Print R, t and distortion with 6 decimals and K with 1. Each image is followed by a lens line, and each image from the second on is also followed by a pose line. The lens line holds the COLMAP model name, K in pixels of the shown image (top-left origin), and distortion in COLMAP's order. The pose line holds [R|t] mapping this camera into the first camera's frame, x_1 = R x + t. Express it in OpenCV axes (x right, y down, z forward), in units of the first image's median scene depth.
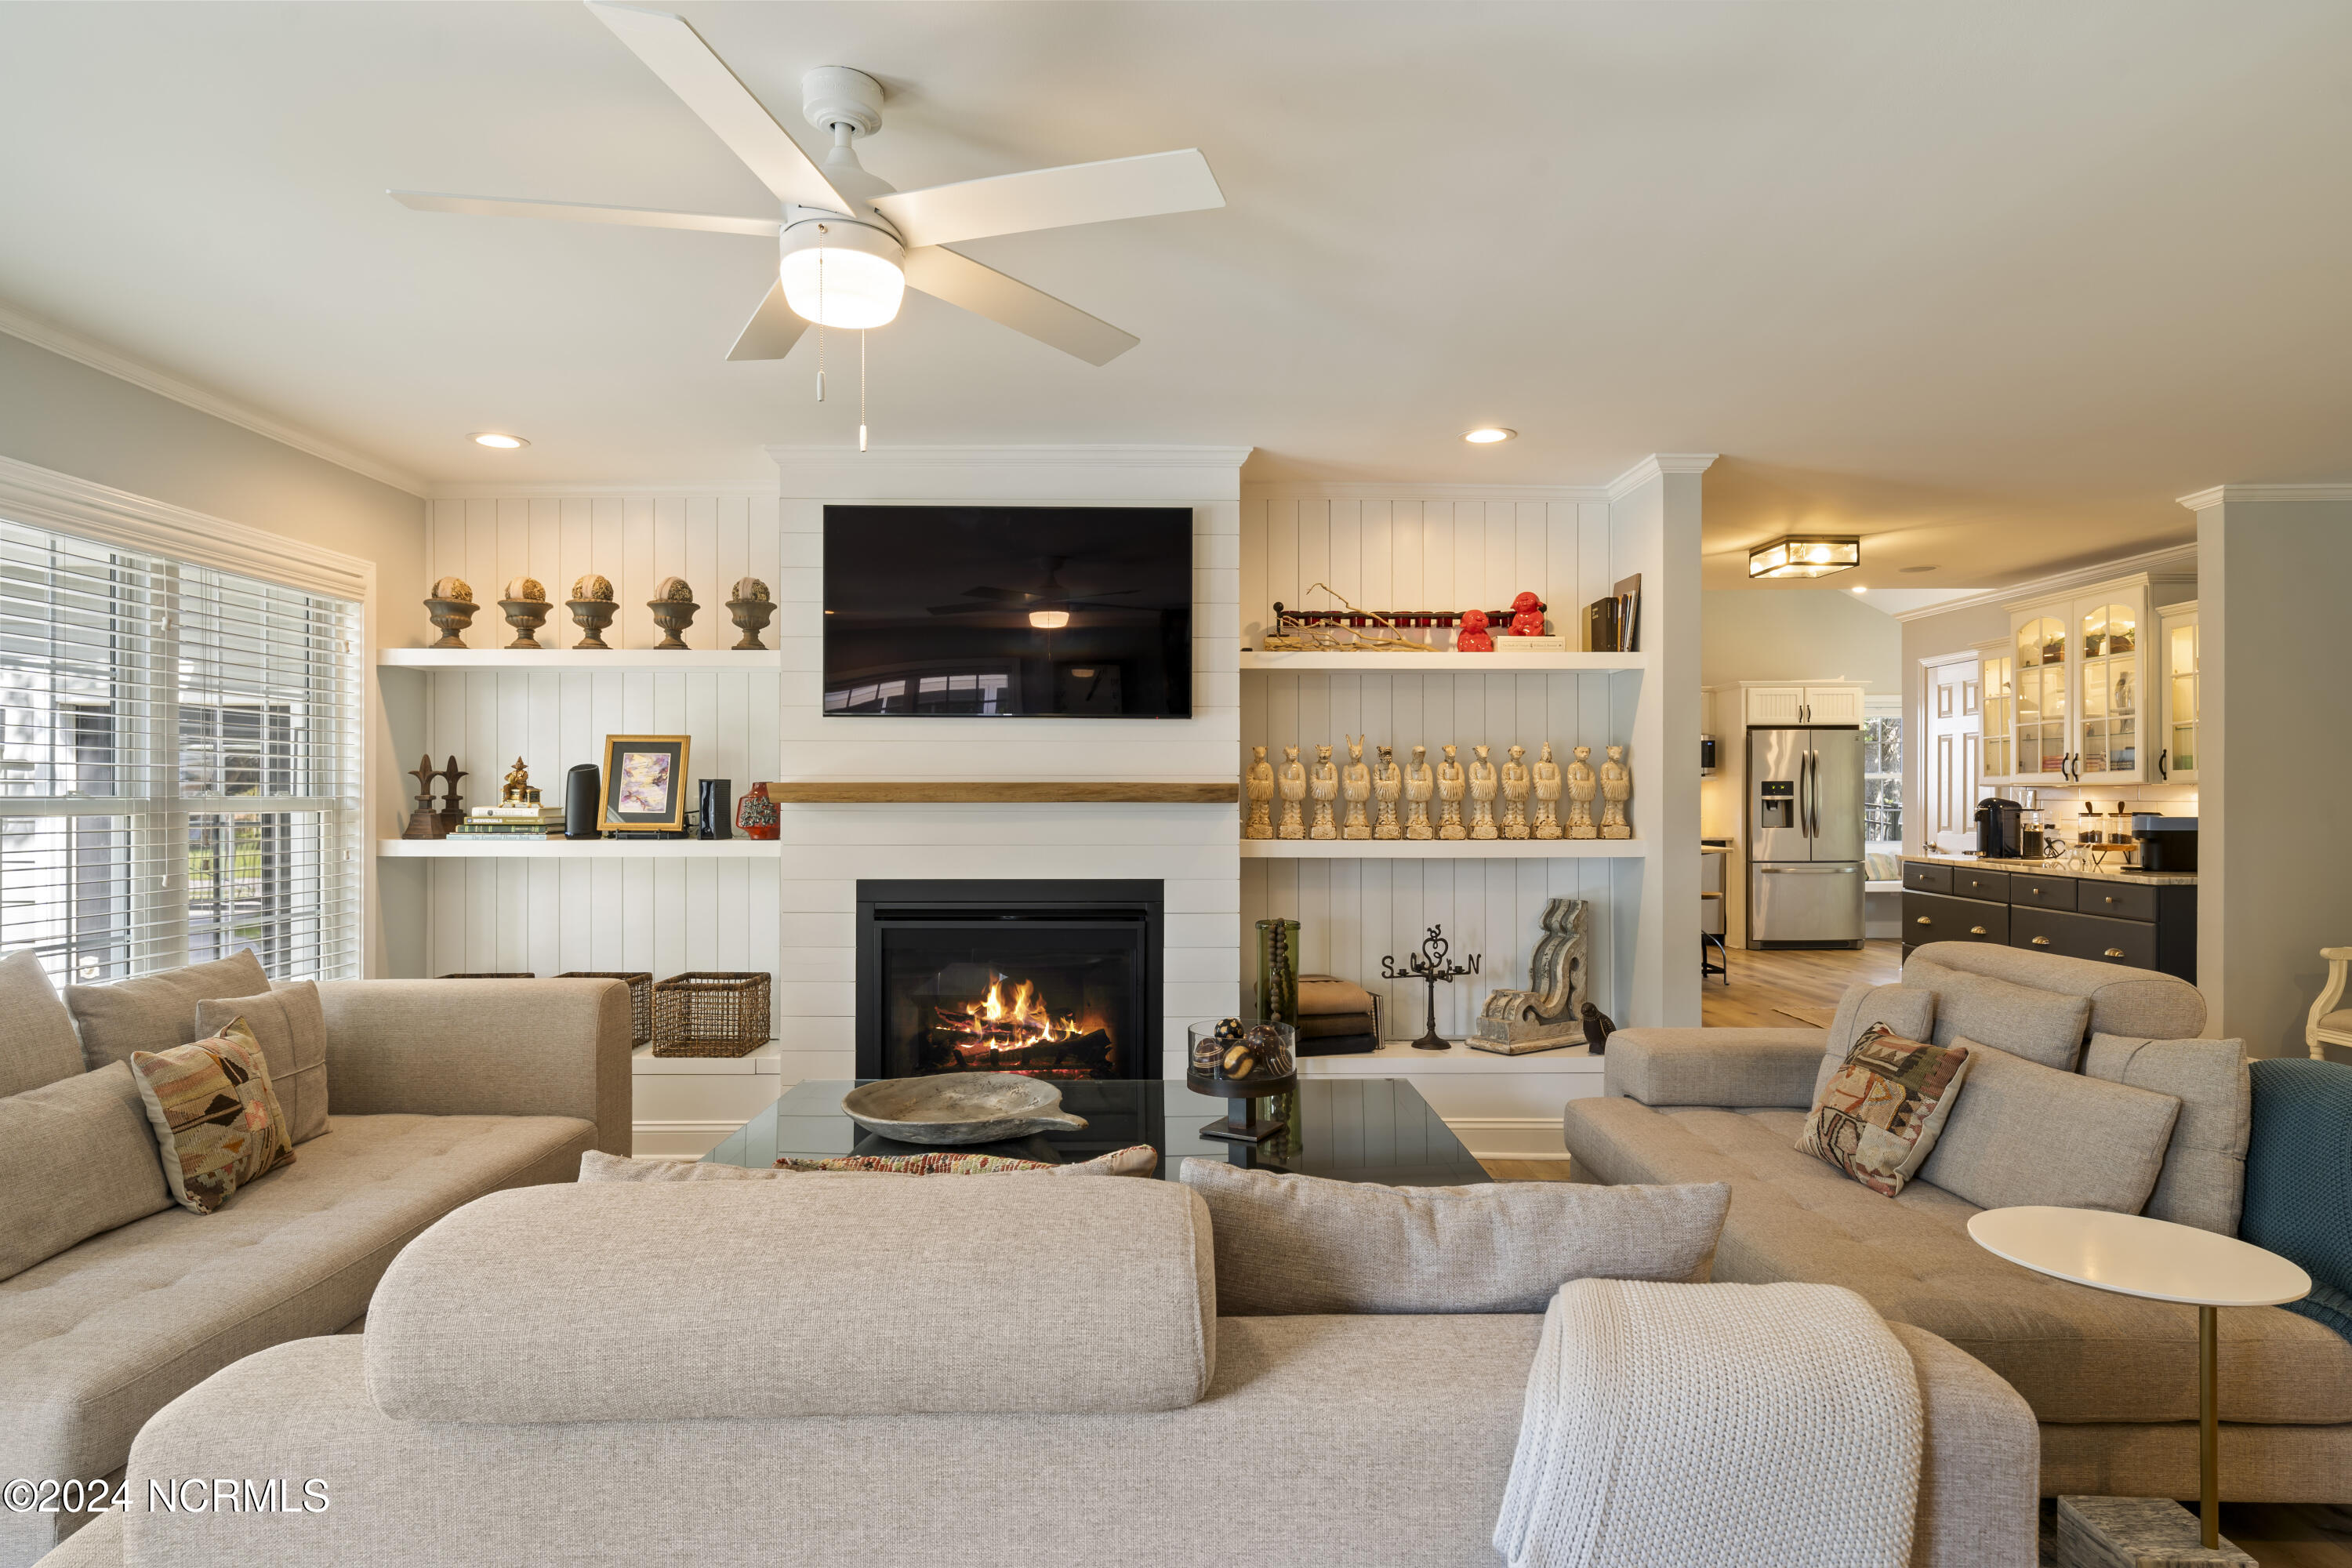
lens RADIAL K [[1259.3, 0, 1166.1], [0, 1259.3, 795.4], [0, 0, 1]] dist [0.006413, 0.001855]
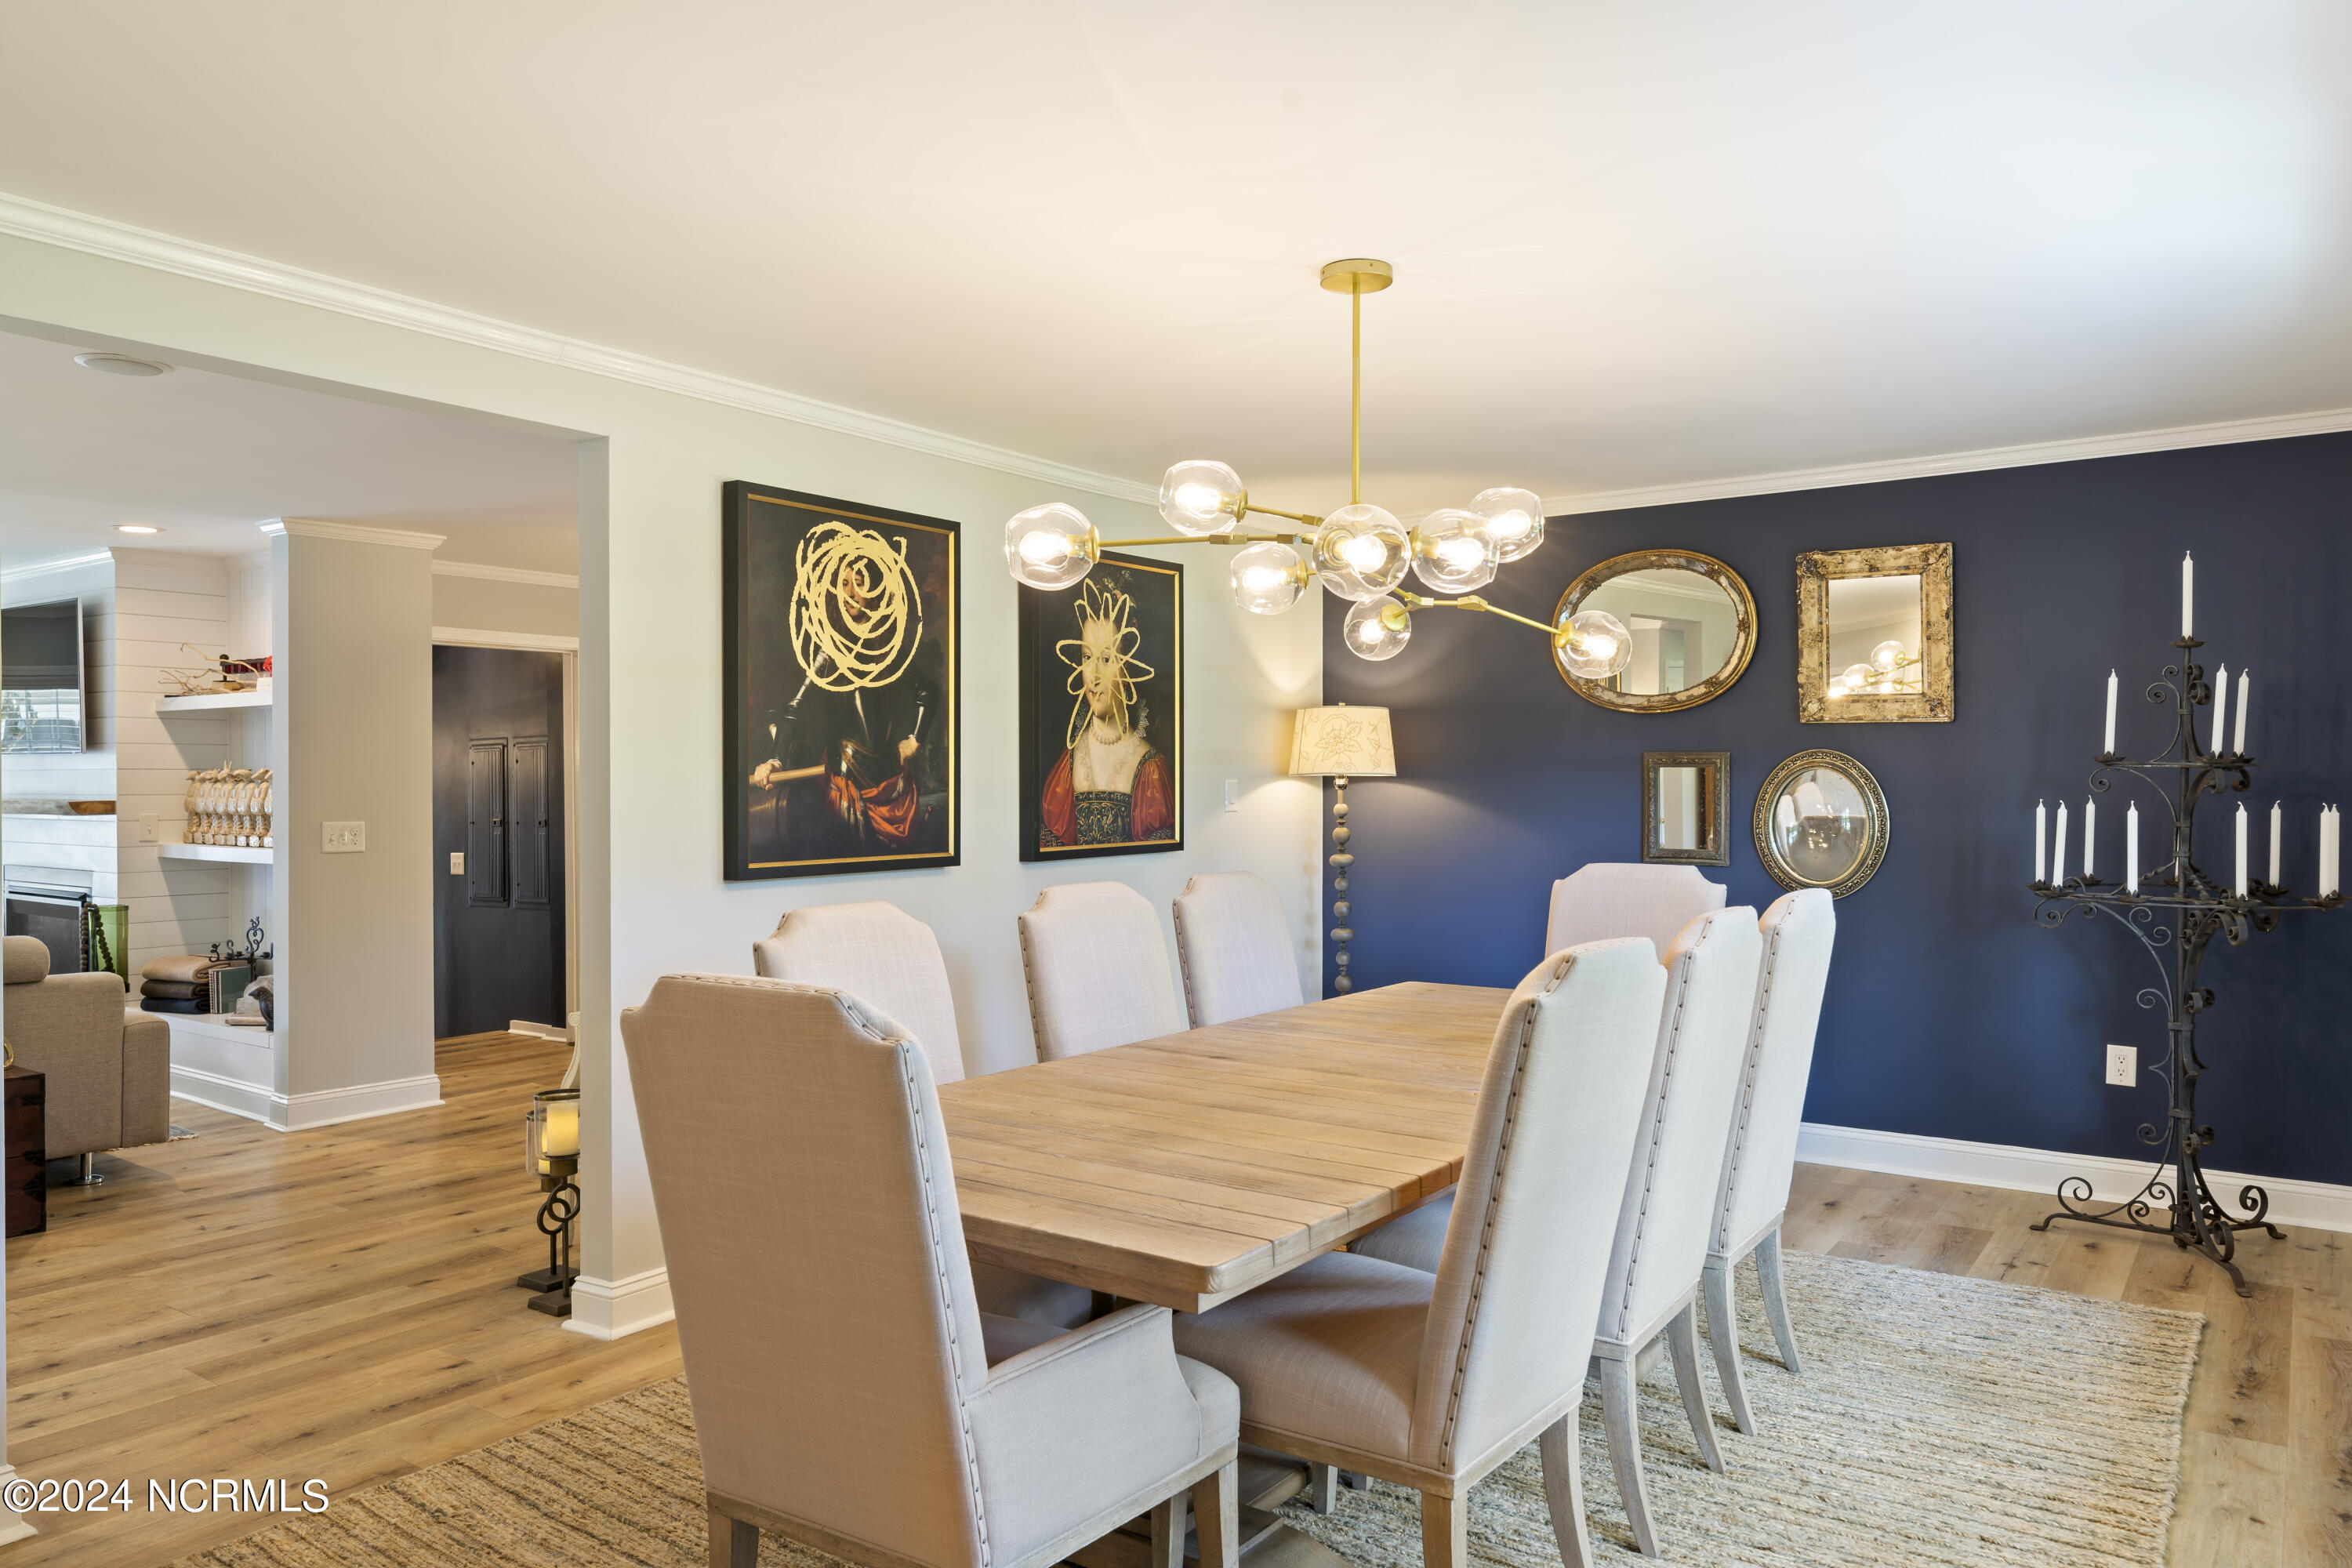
lens RADIAL K [[1575.3, 0, 1172.2], [0, 1575.3, 783.2], [0, 0, 1]] dist [0.000623, 0.004899]
pose [[0.814447, -0.001411, -0.580237, 1.819144], [0.003386, 0.999992, 0.002322, -0.026998], [0.580229, -0.003856, 0.814444, 0.277797]]
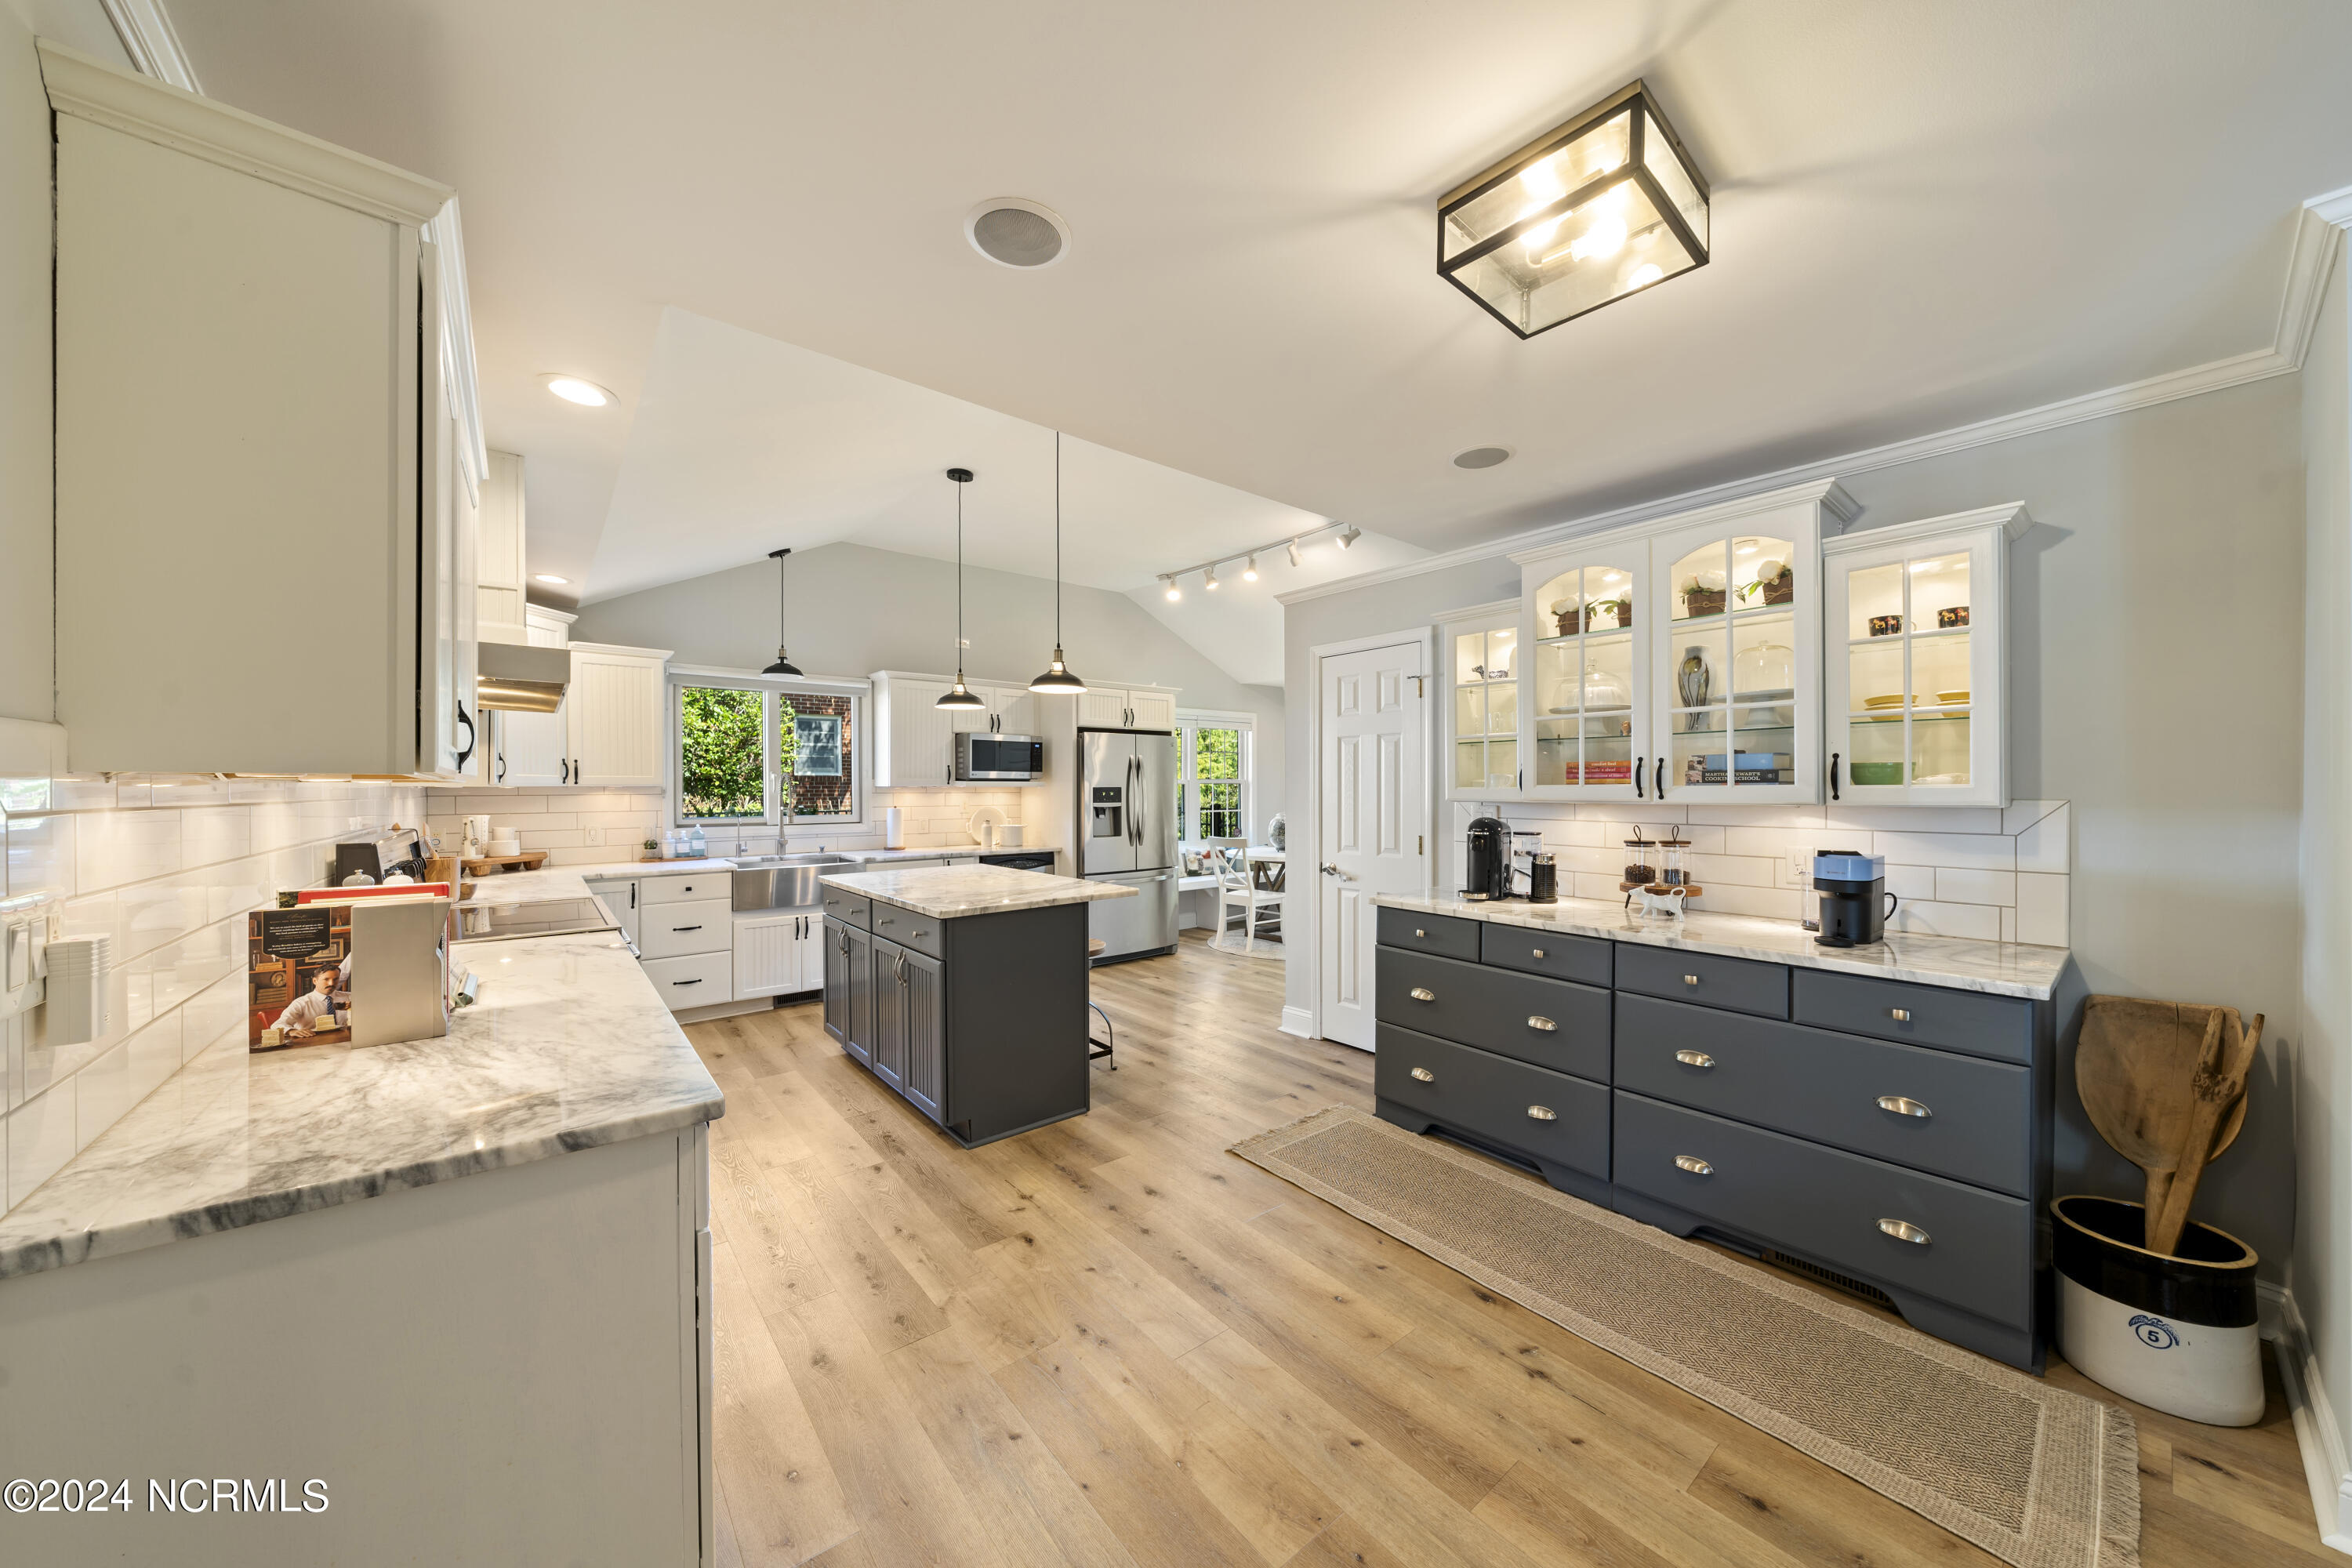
lens RADIAL K [[796.0, 0, 1181.3], [0, 796.0, 790.4], [0, 0, 1]] dist [-0.003830, 0.000313]
pose [[0.769751, -0.002081, 0.638341, 0.329984], [0.001136, 0.999998, 0.001891, -0.022751], [-0.638343, -0.000731, 0.769752, 1.131927]]
